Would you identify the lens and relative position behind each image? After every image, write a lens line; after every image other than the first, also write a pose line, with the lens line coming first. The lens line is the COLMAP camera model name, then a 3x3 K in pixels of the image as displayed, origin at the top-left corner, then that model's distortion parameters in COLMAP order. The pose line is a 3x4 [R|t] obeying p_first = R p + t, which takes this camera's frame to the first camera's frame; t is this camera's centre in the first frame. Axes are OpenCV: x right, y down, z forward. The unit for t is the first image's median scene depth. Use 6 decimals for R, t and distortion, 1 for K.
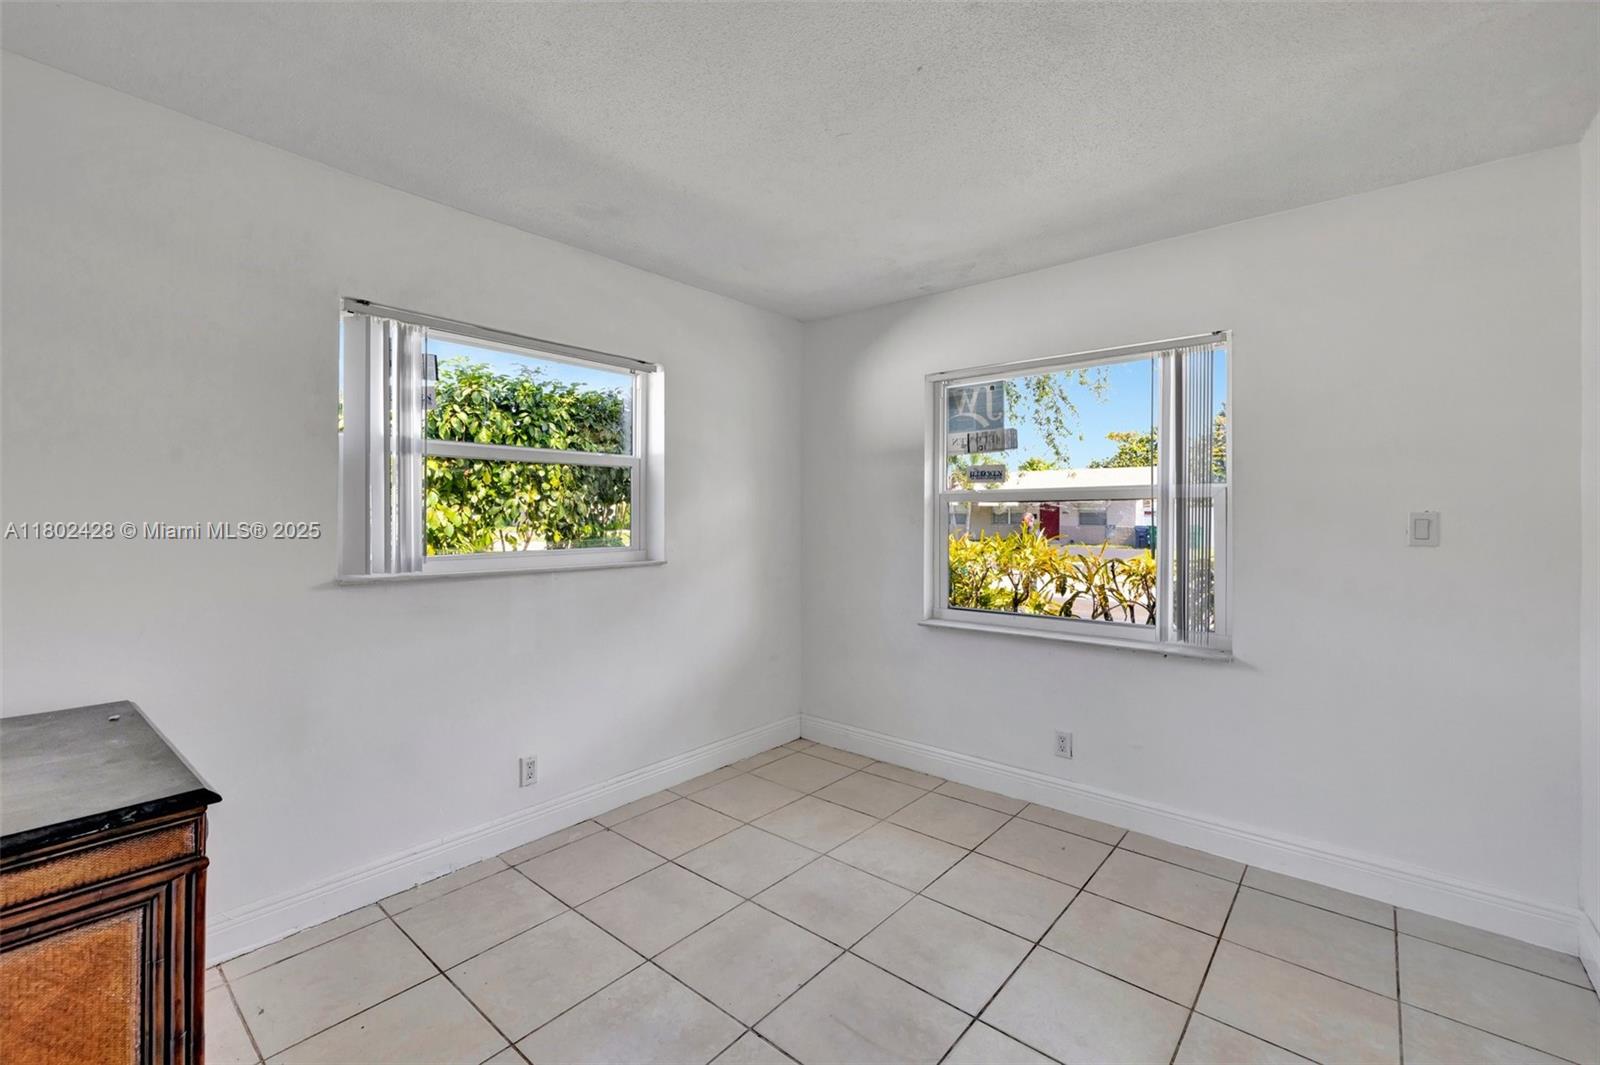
lens RADIAL K [[673.5, 0, 794.4], [0, 673.5, 526.4], [0, 0, 1]] dist [-0.002353, 0.000375]
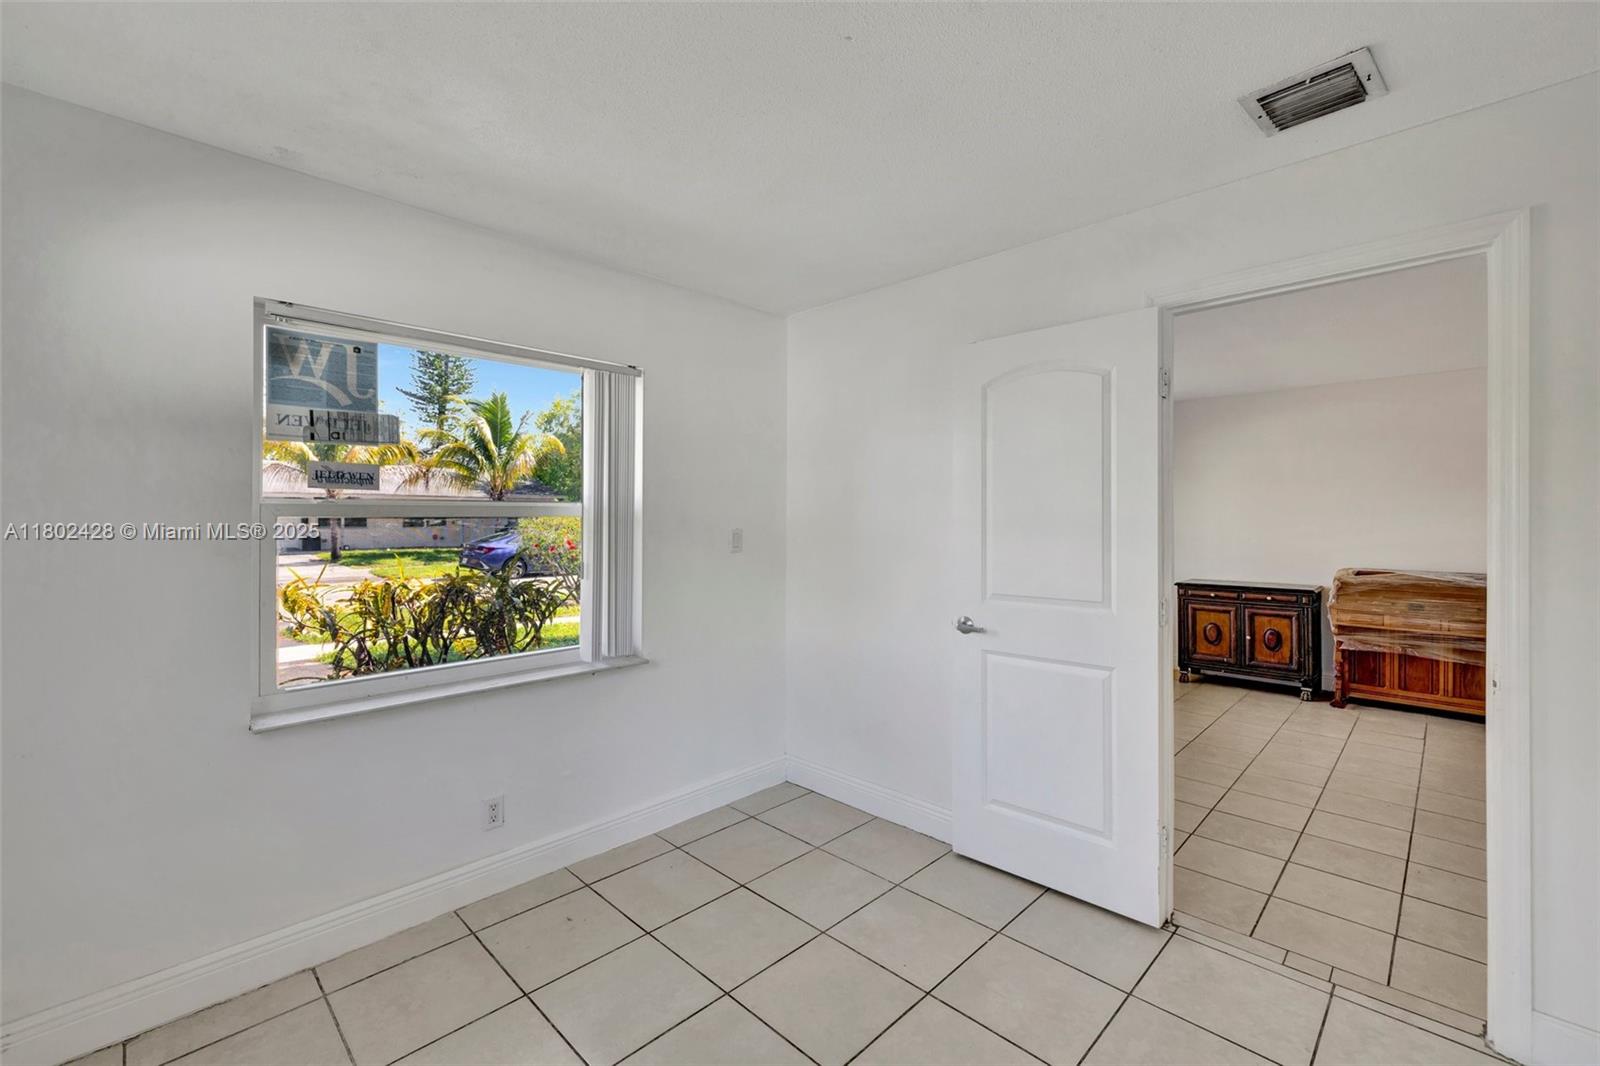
lens RADIAL K [[673.5, 0, 789.2], [0, 673.5, 526.8], [0, 0, 1]] dist [-0.002353, 0.000375]
pose [[0.074002, -0.015597, 0.997136, -0.352253], [0.014449, 0.999789, 0.014566, -0.030670], [-0.997153, 0.013330, 0.074212, 0.515431]]
